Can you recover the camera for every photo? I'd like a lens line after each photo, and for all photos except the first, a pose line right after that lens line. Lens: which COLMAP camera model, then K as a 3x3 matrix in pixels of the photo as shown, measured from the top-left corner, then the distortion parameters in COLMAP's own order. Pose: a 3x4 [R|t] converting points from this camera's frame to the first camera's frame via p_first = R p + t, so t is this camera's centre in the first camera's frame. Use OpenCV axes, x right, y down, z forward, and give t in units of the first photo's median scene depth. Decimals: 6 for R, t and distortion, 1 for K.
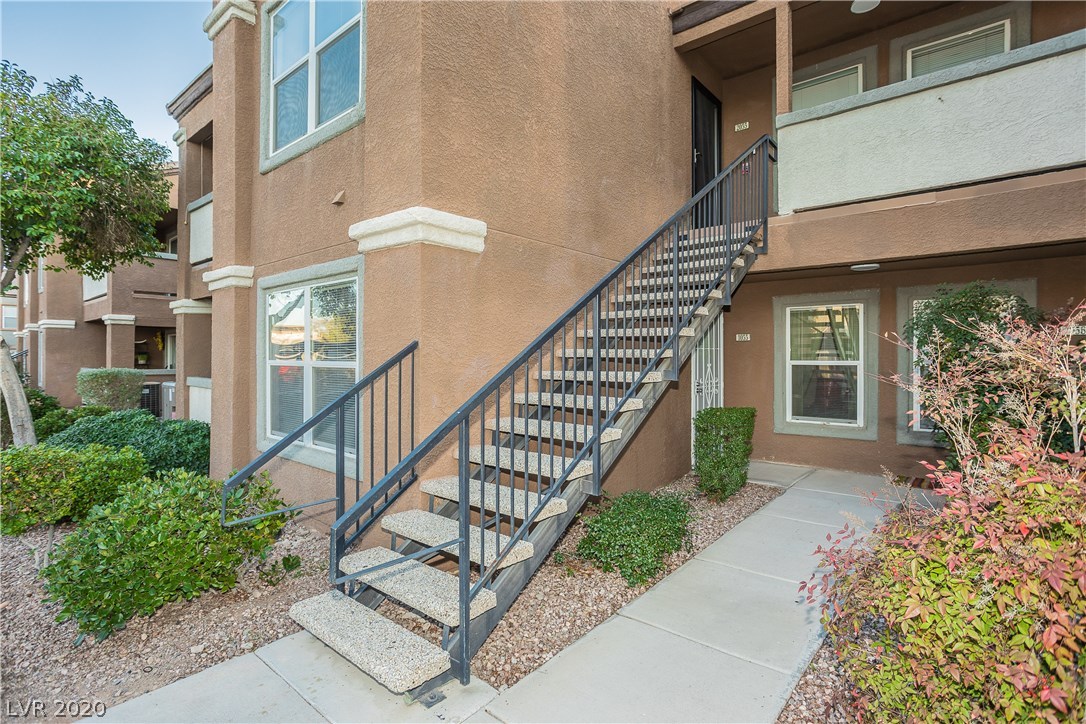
lens RADIAL K [[538.5, 0, 542.9], [0, 538.5, 358.7], [0, 0, 1]] dist [-0.054352, 0.031248]
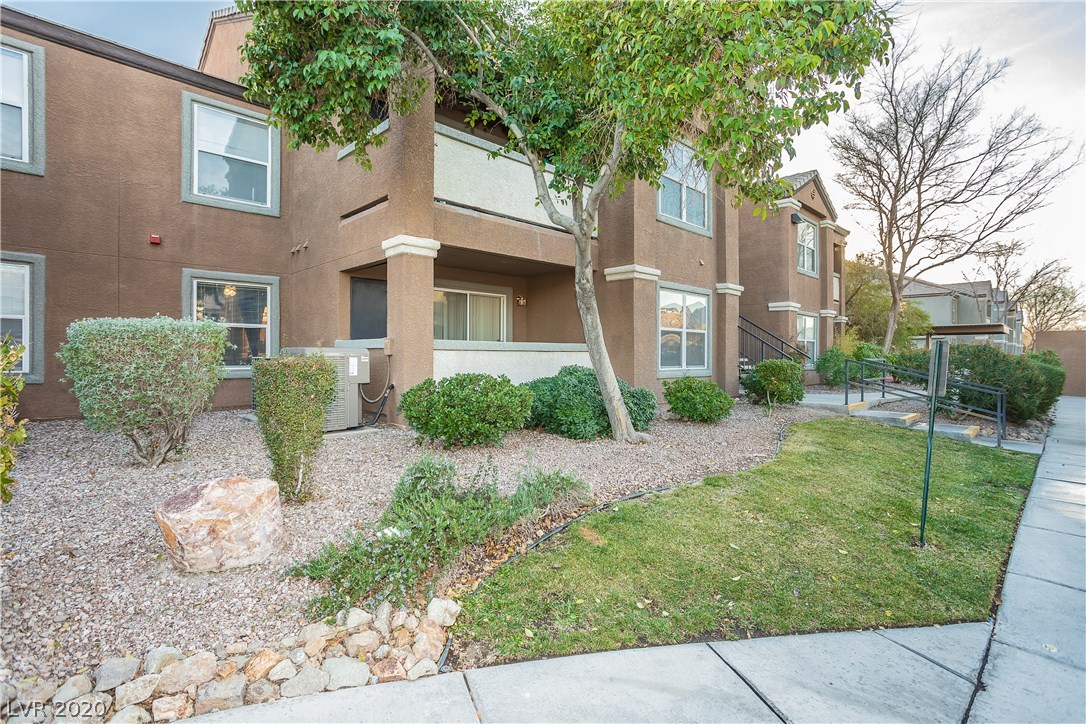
lens RADIAL K [[538.5, 0, 542.9], [0, 538.5, 358.7], [0, 0, 1]] dist [-0.054352, 0.031248]
pose [[0.101297, -0.004078, 0.994848, -2.451945], [-0.002321, 0.999988, 0.004335, 0.108076], [-0.994854, -0.002748, 0.101286, 1.252254]]
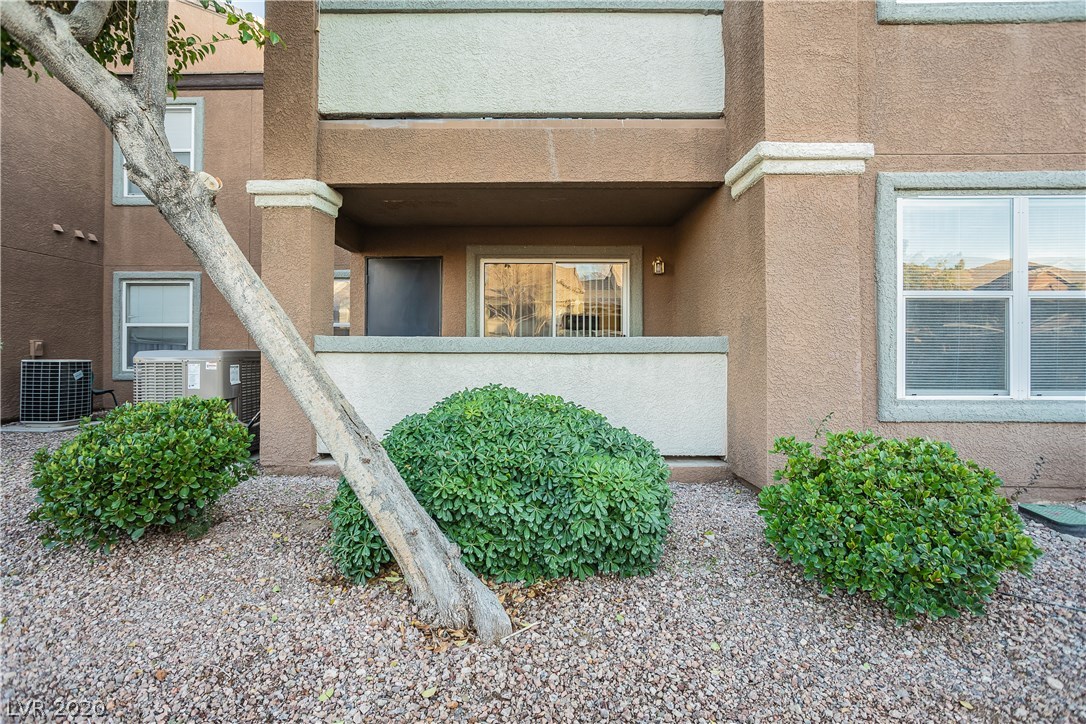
lens RADIAL K [[538.5, 0, 542.9], [0, 538.5, 358.7], [0, 0, 1]] dist [-0.054352, 0.031248]
pose [[0.776109, -0.006110, 0.630569, -1.379889], [0.001940, 0.999971, 0.007302, 0.091301], [-0.630595, -0.004443, 0.776099, 0.777182]]
